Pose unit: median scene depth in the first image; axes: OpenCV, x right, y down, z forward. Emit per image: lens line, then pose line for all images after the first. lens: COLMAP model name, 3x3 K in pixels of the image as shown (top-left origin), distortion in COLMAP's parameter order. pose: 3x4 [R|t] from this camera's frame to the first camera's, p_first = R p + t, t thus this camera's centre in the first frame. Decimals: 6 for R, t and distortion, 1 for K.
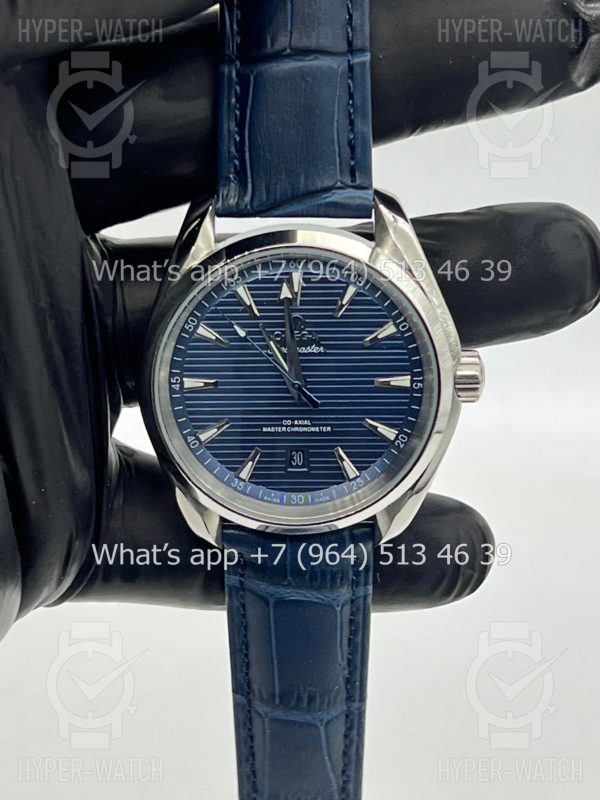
lens RADIAL K [[1916.1, 0, 232.1], [0, 1916.1, 399.0], [0, 0, 1]] dist [-0.140617, -0.204145]
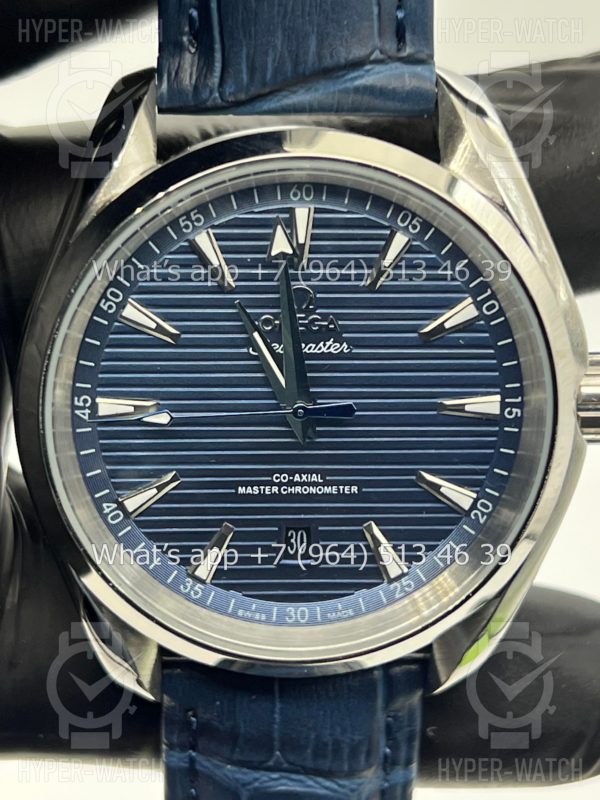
lens RADIAL K [[2123.3, 0, 300.0], [0, 2123.3, 400.0], [0, 0, 1]] dist [-0.051465, 0.683813]
pose [[0.995252, 0.005552, 0.097169, -0.026686], [-0.000935, 0.998871, -0.047488, 0.019060], [-0.097323, 0.047171, 0.994134, 0.379422]]
